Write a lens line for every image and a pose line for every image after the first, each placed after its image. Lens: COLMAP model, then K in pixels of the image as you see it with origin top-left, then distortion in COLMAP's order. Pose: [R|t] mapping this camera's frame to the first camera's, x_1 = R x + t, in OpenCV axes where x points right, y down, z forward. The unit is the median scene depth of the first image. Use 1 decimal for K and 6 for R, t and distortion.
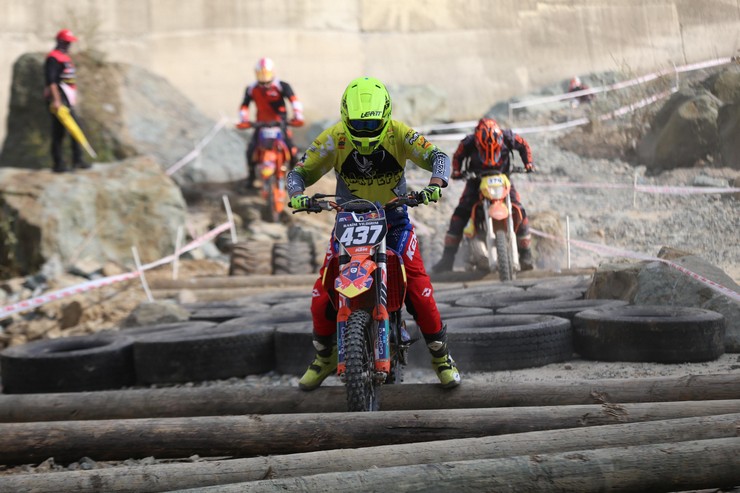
lens RADIAL K [[2769.7, 0, 371.2], [0, 2769.7, 247.3], [0, 0, 1]] dist [0.296271, 0.000000]
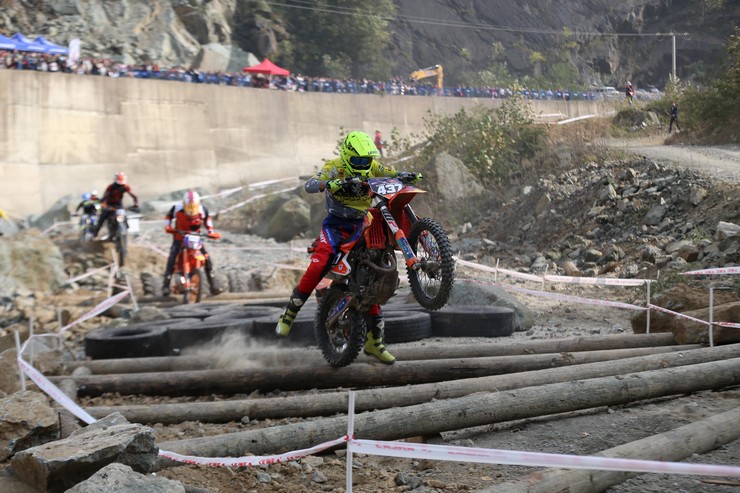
lens RADIAL K [[1619.8, 0, 361.8], [0, 1619.8, 275.1], [0, 0, 1]] dist [-0.280704, 0.000000]
pose [[0.972149, -0.003588, 0.234334, -0.118477], [0.006609, 0.999905, -0.012107, 0.008483], [-0.234269, 0.013319, 0.972081, 0.024412]]
